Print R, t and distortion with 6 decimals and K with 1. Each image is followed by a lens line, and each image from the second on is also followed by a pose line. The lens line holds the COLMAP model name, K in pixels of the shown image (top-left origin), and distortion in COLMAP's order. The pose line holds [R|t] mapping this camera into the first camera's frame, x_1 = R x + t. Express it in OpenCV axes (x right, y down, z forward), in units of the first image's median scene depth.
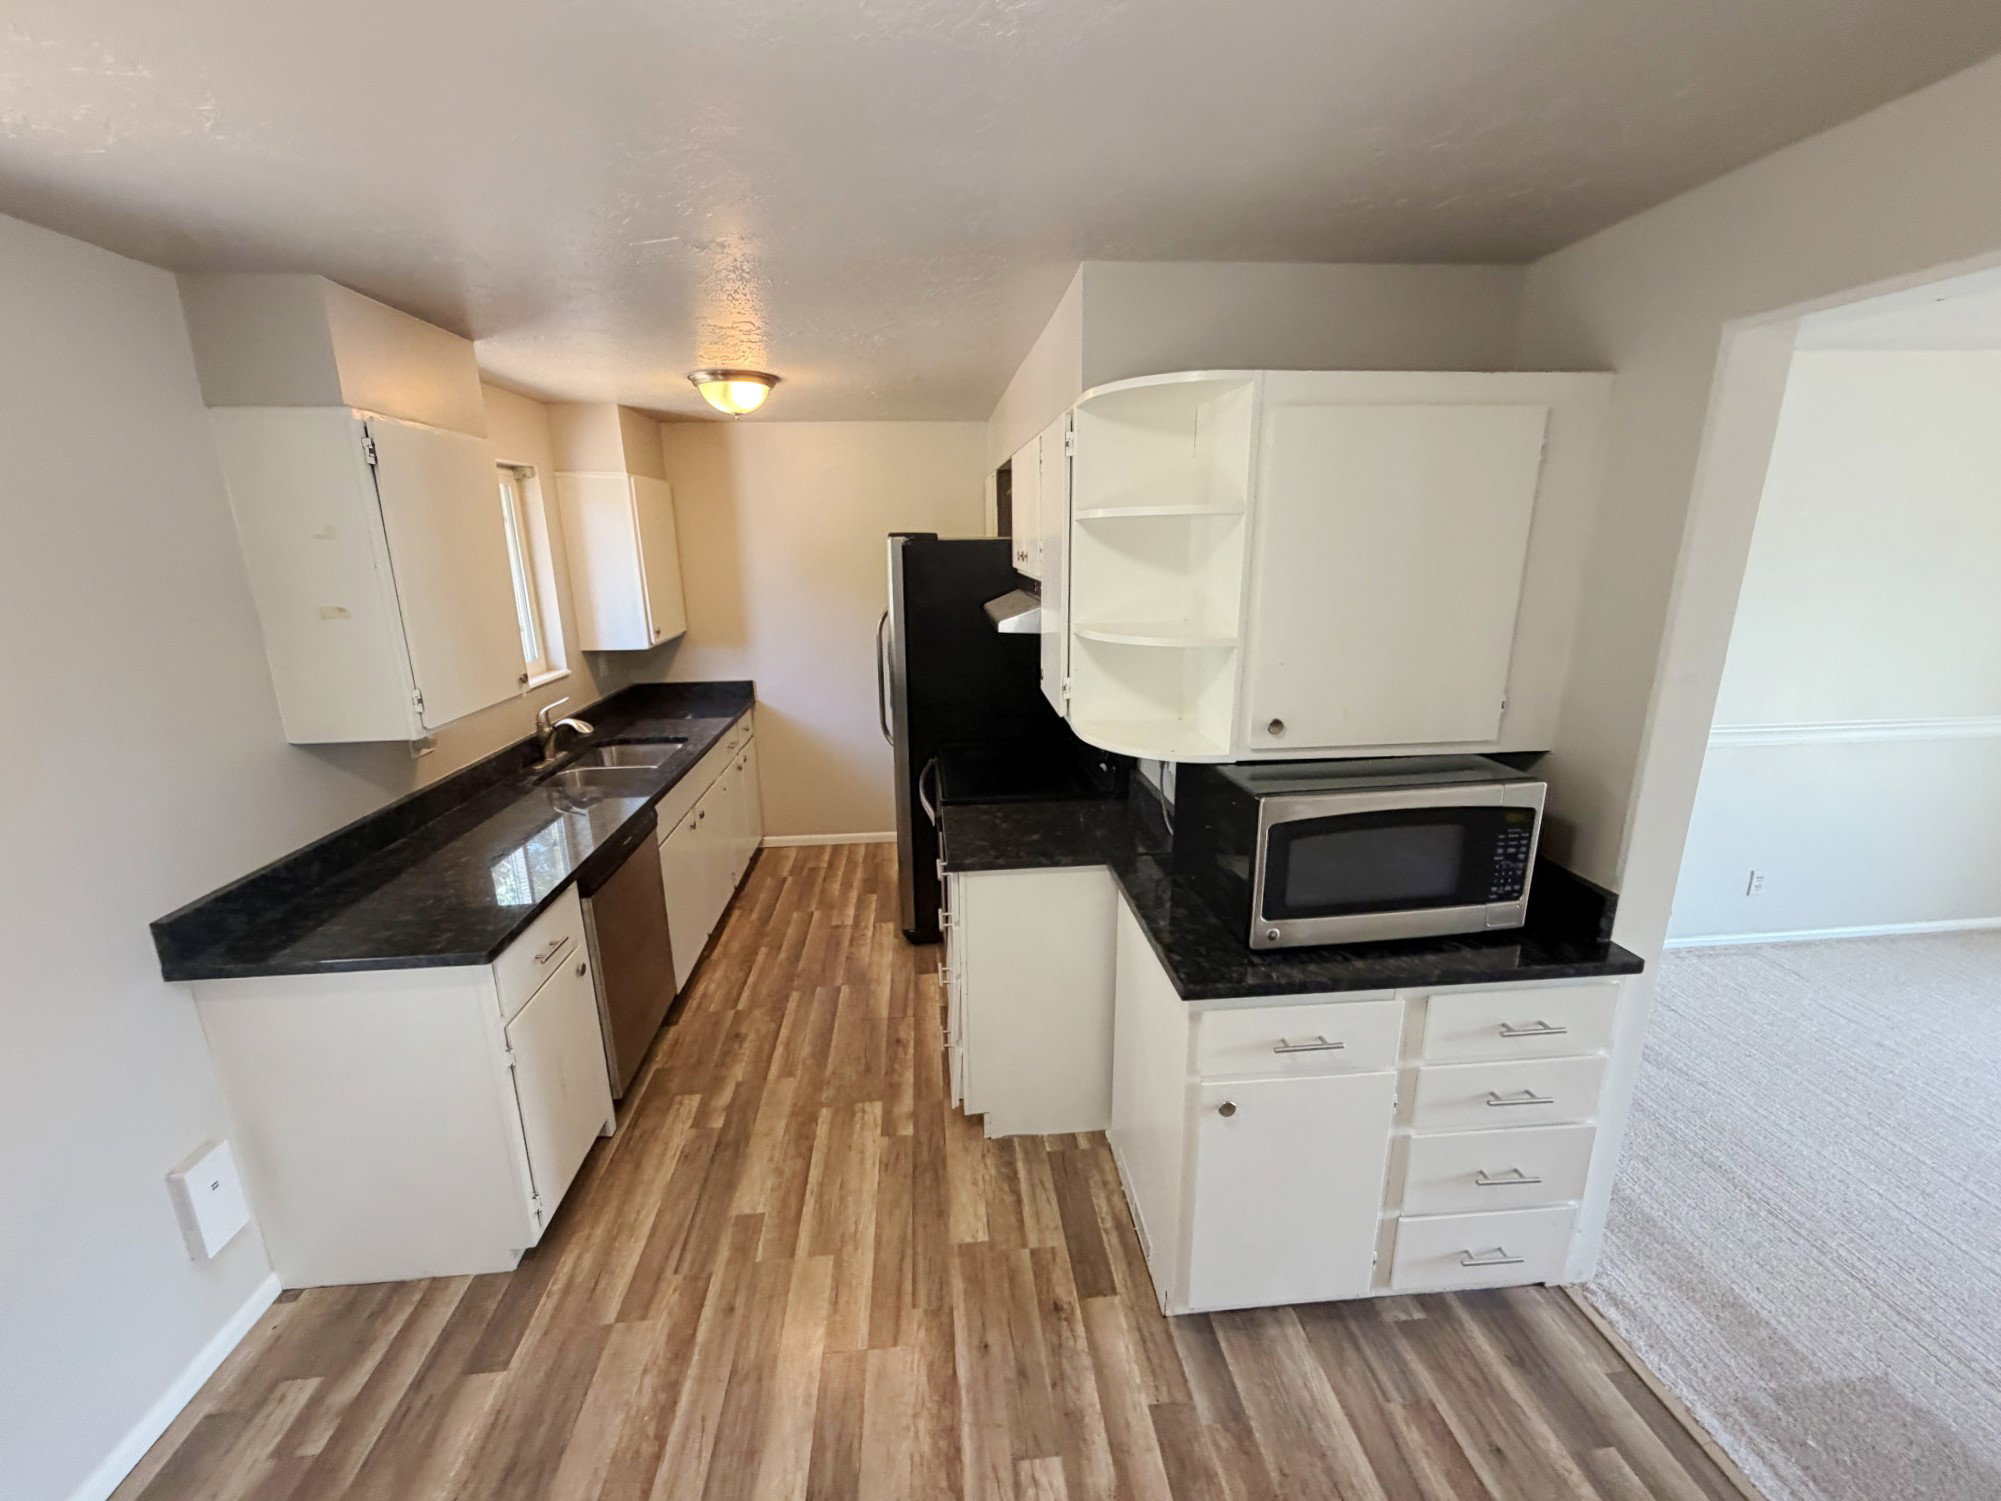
lens RADIAL K [[811.6, 0, 995.5], [0, 811.6, 752.3], [0, 0, 1]] dist [-0.000026, 0.000086]
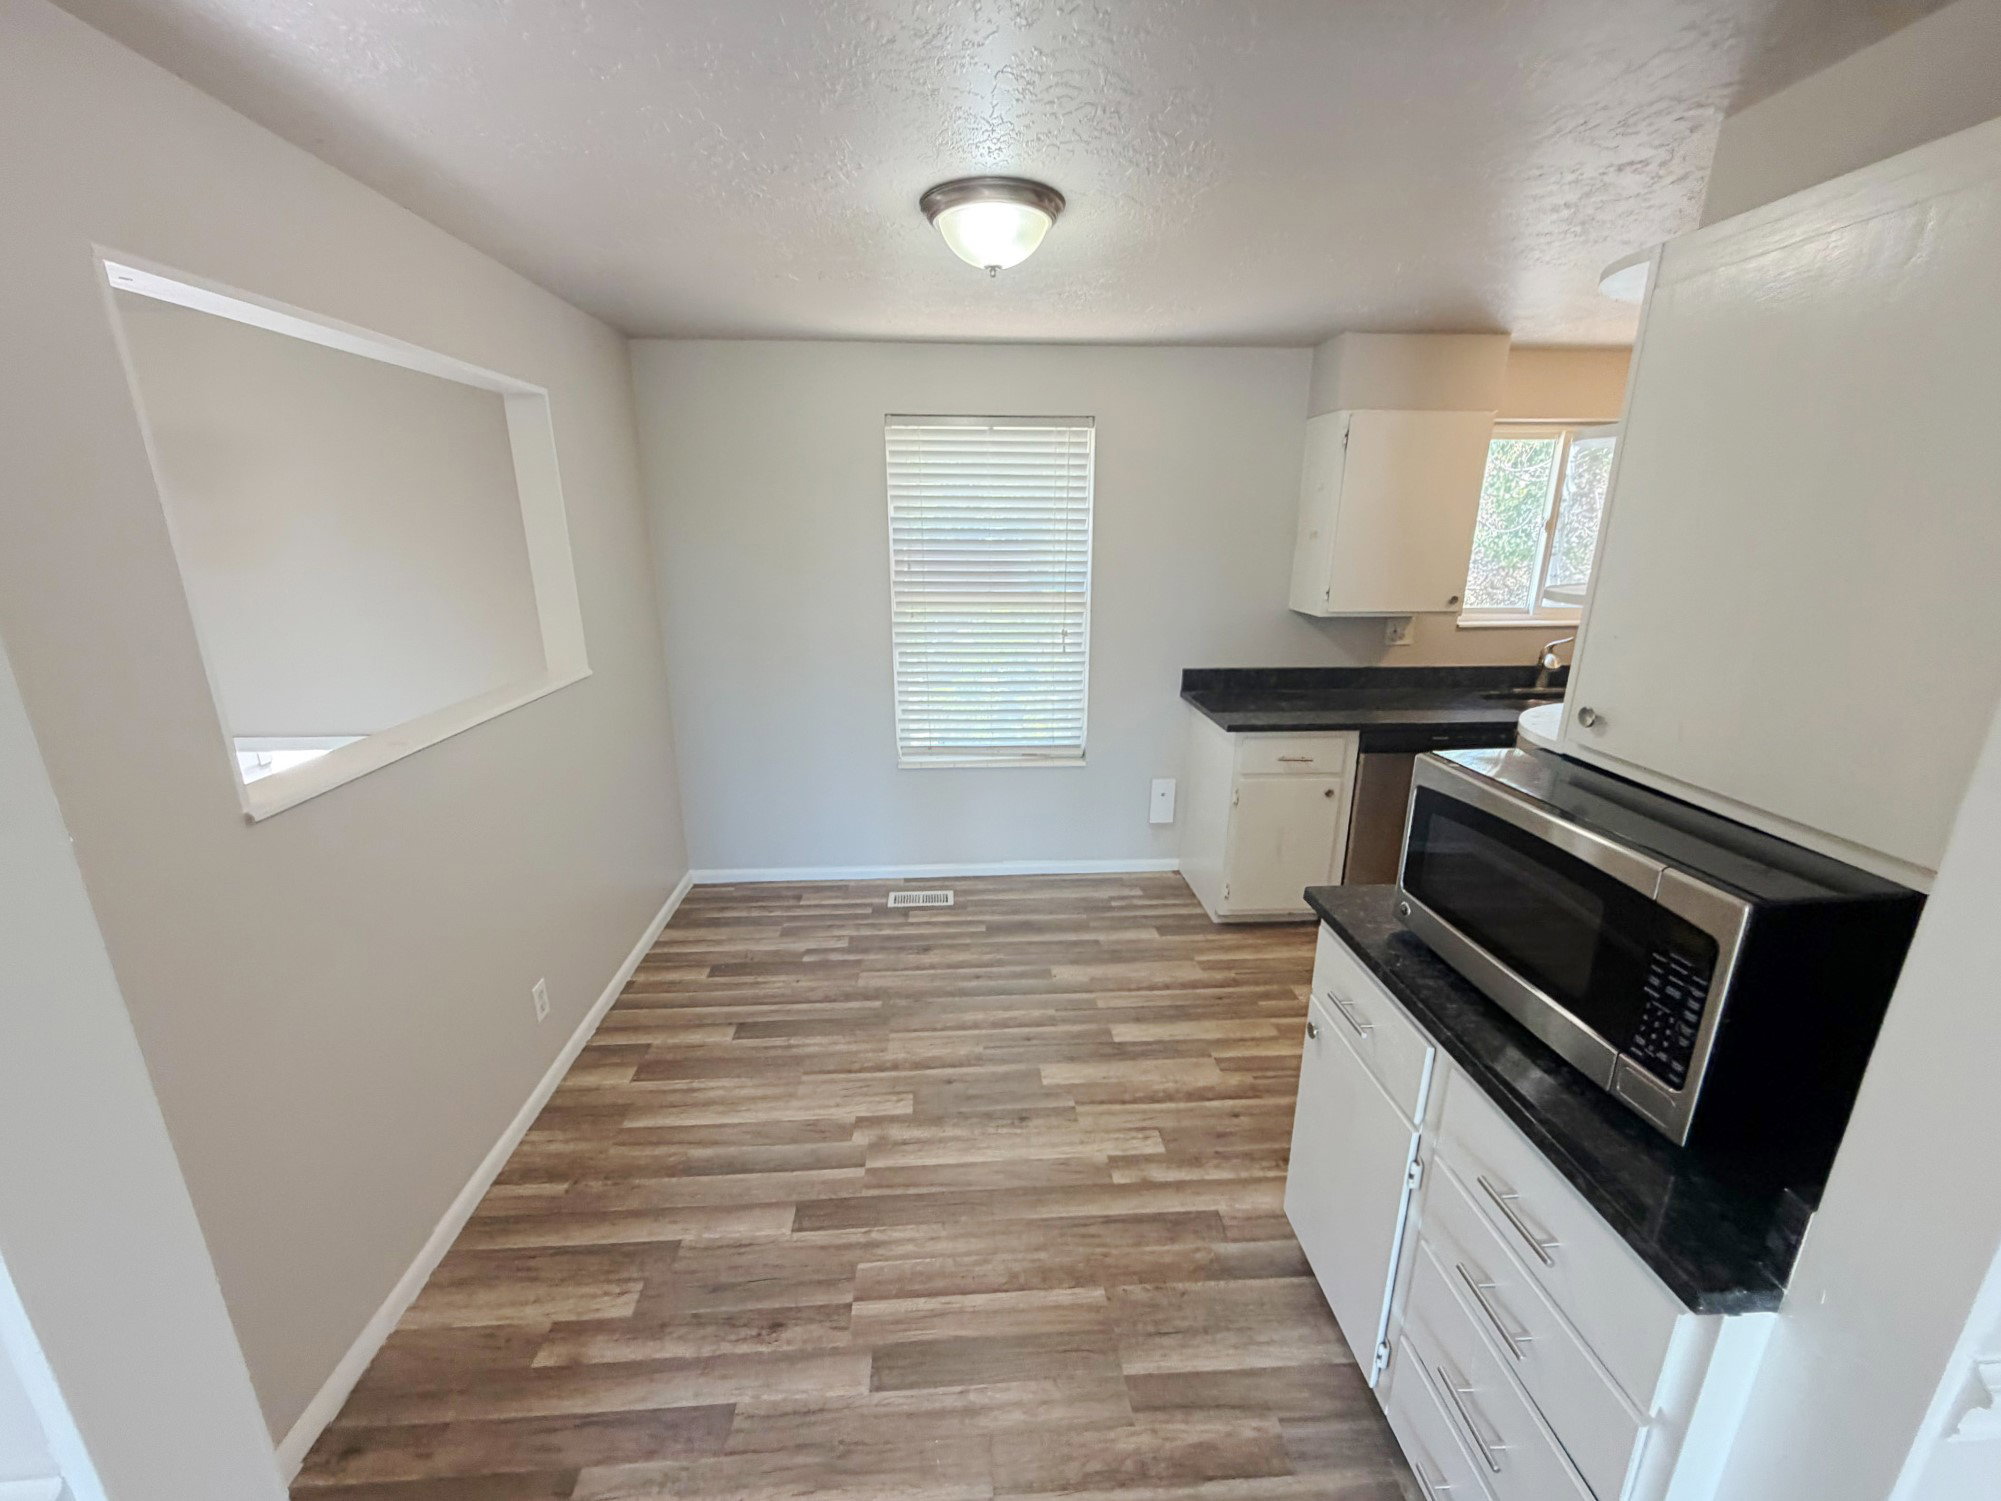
lens RADIAL K [[818.6, 0, 996.6], [0, 818.6, 751.5], [0, 0, 1]] dist [0.000603, 0.000183]
pose [[-0.024753, 0.287413, -0.957487, 1.068656], [-0.253703, 0.924618, 0.284105, -0.077473], [0.966965, 0.249950, 0.050030, 0.416225]]
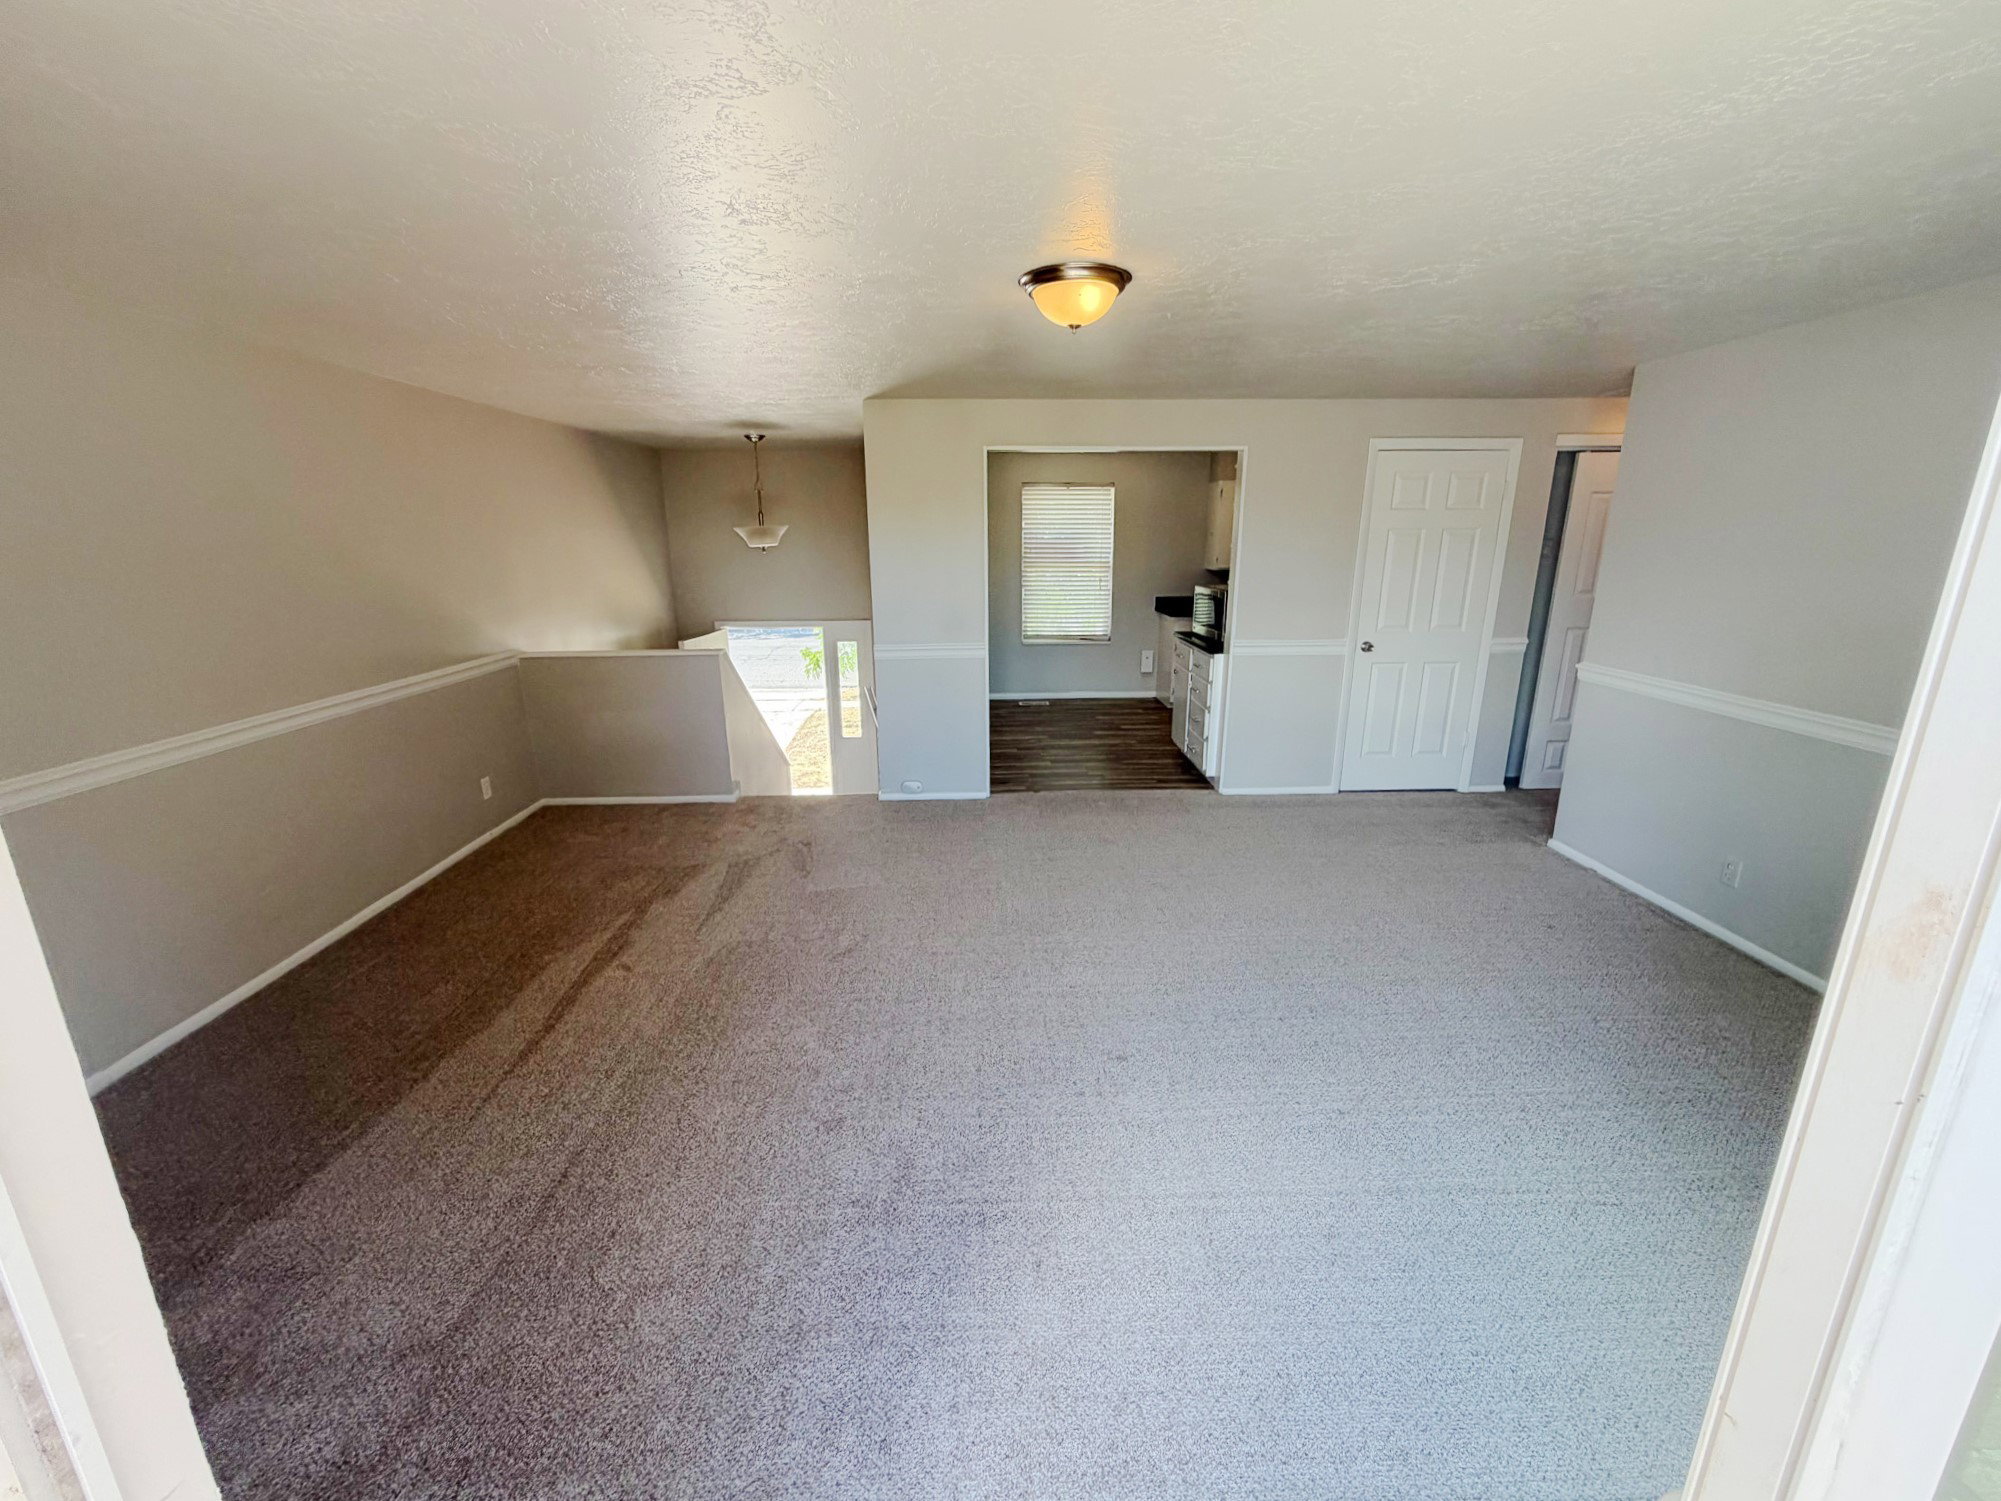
lens RADIAL K [[818.6, 0, 996.6], [0, 818.6, 751.5], [0, 0, 1]] dist [0.000603, 0.000183]
pose [[-0.054564, 0.268754, -0.961662, 3.521586], [-0.245539, 0.929912, 0.273813, -0.029193], [0.967850, 0.251066, 0.015250, 0.231013]]
